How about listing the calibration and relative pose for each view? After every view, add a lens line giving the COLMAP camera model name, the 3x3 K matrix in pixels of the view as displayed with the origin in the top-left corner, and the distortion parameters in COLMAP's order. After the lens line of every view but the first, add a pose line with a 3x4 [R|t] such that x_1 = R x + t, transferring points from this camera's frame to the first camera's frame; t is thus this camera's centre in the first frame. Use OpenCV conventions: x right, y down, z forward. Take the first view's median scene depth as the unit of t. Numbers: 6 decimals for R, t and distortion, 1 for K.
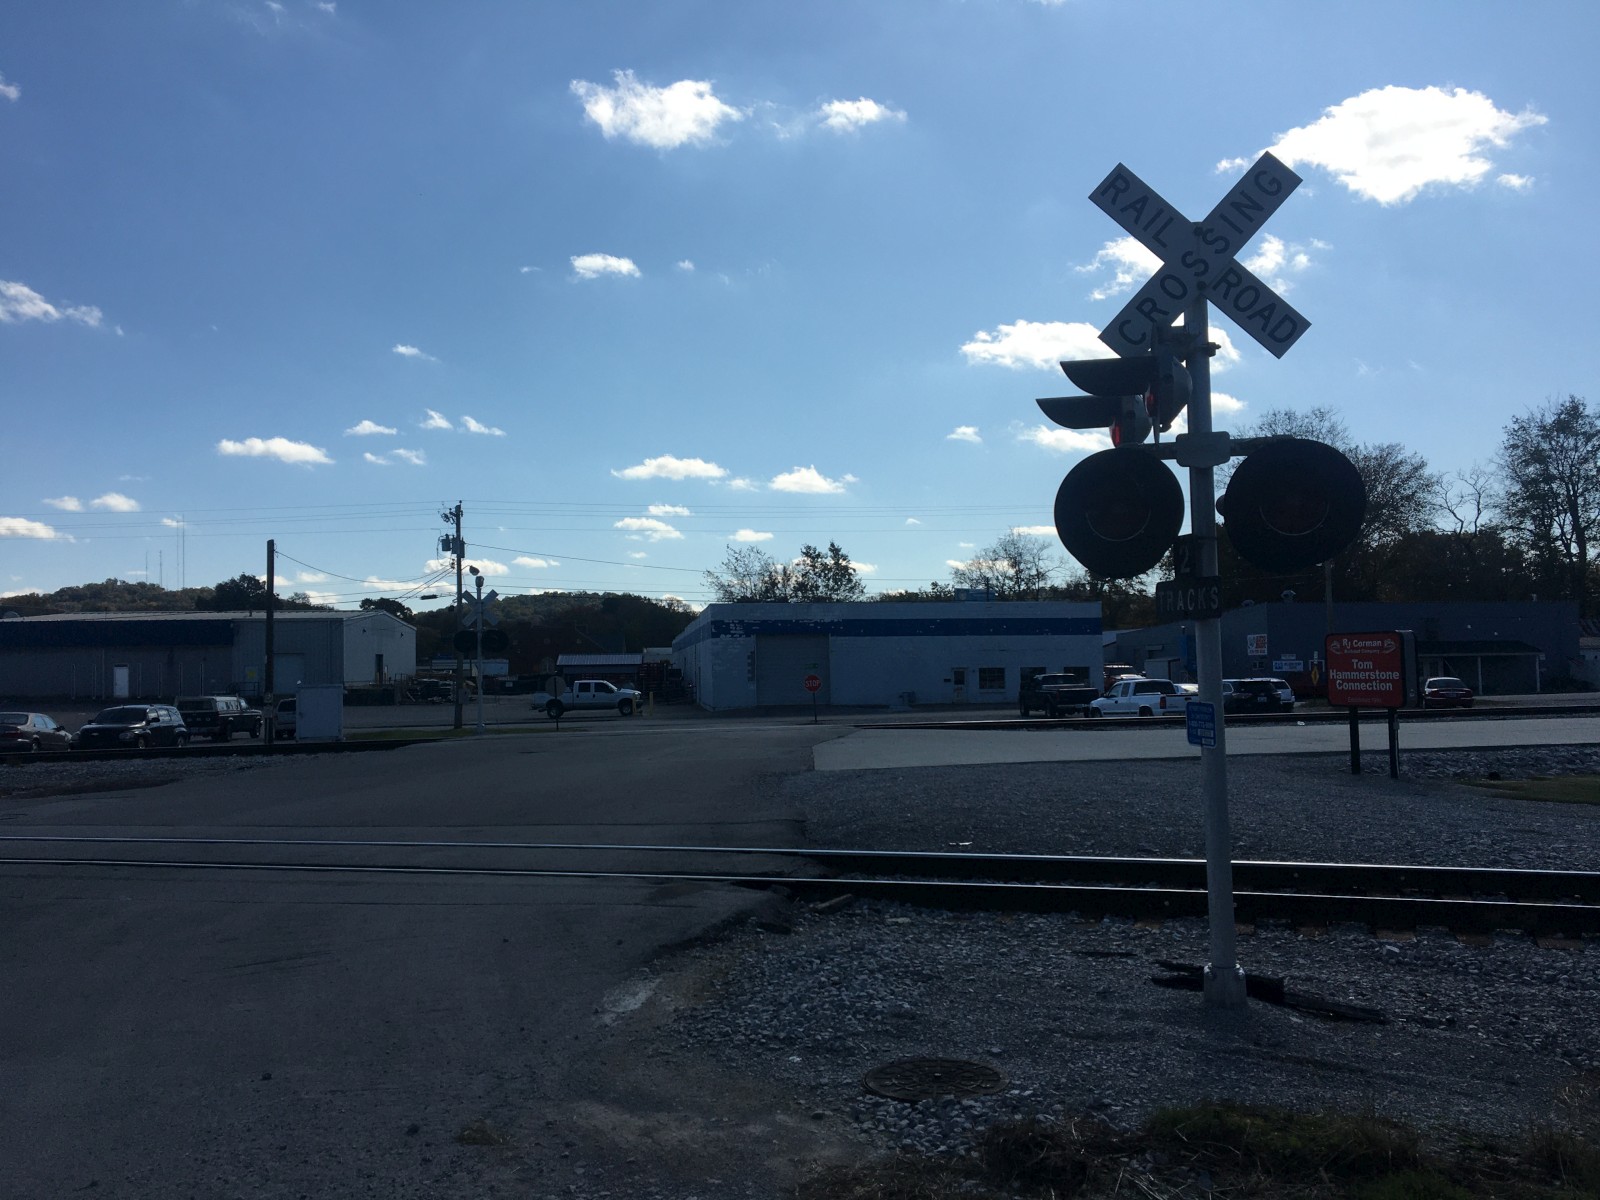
lens RADIAL K [[1366.8, 0, 781.9], [0, 1366.8, 583.6], [0, 0, 1]] dist [0.076731, -0.109419]
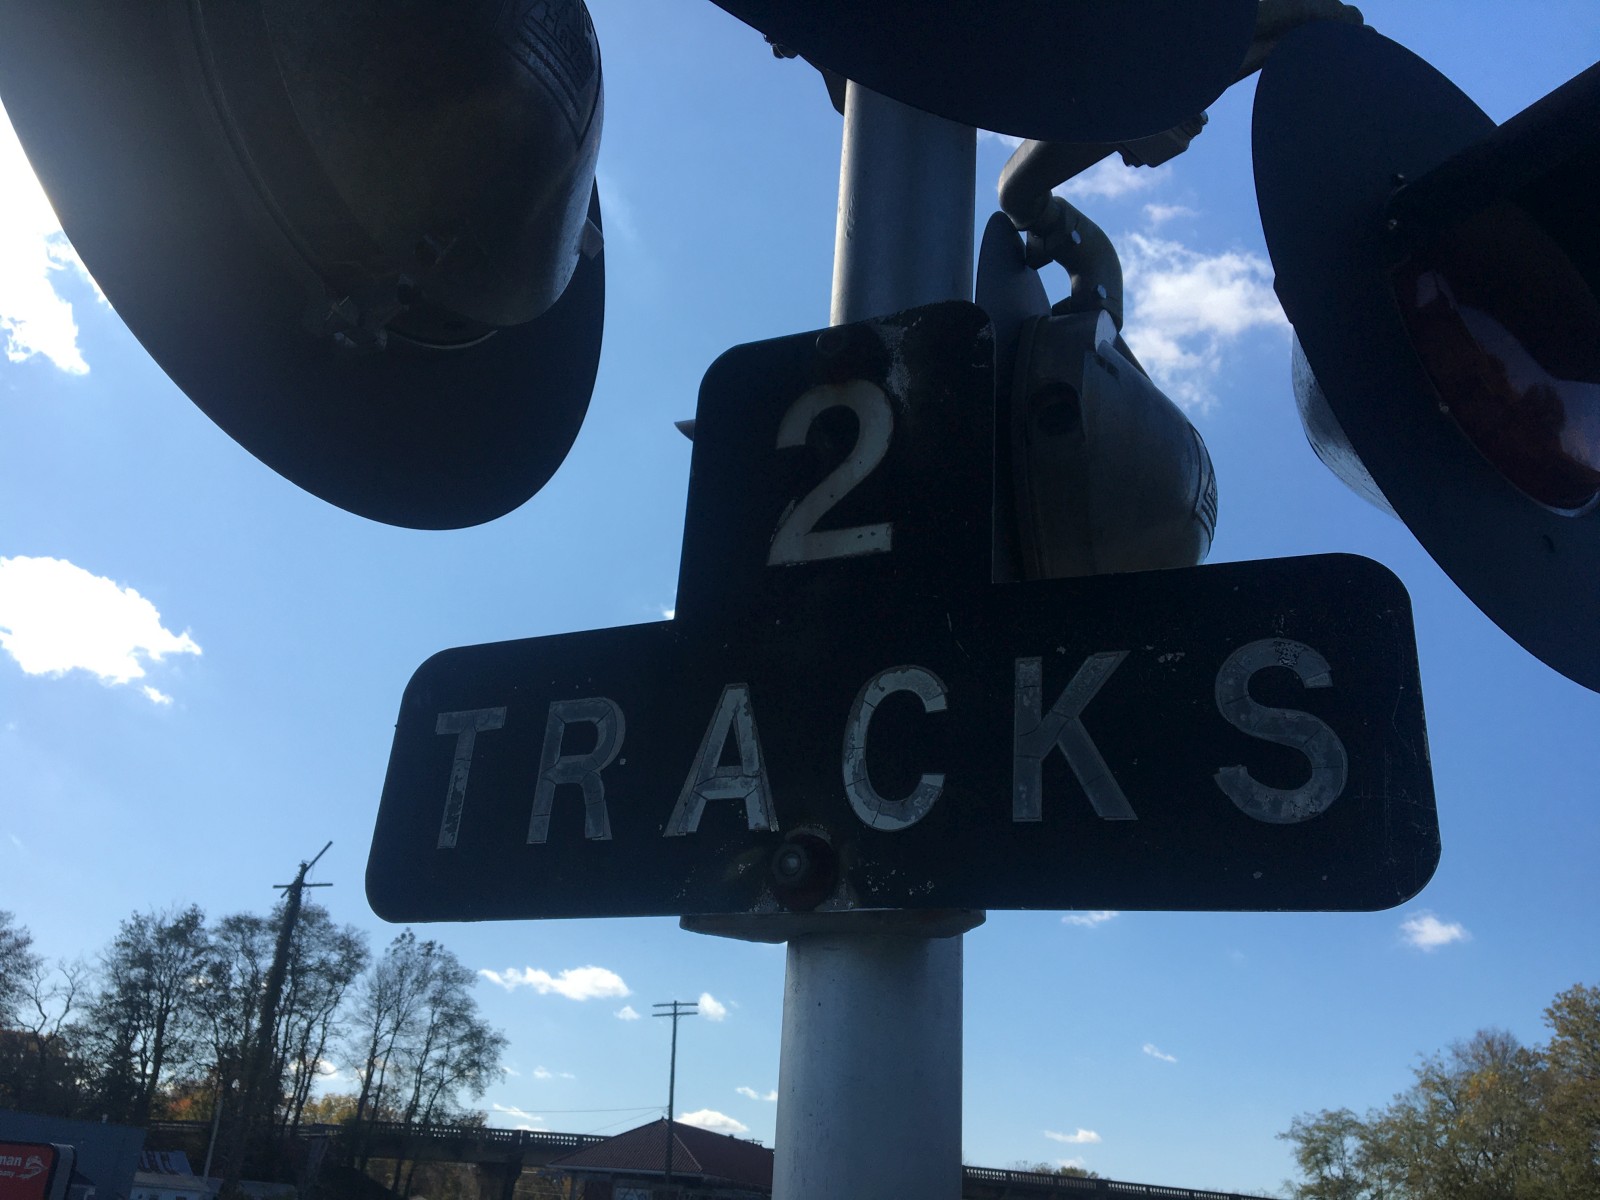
lens RADIAL K [[1366.8, 0, 748.5], [0, 1366.8, 623.0], [0, 0, 1]] dist [0.076731, -0.109419]
pose [[0.569170, 0.385337, 0.726334, 0.043422], [-0.129354, 0.914346, -0.383717, 0.028279], [-0.811981, 0.124446, 0.570263, 0.482849]]
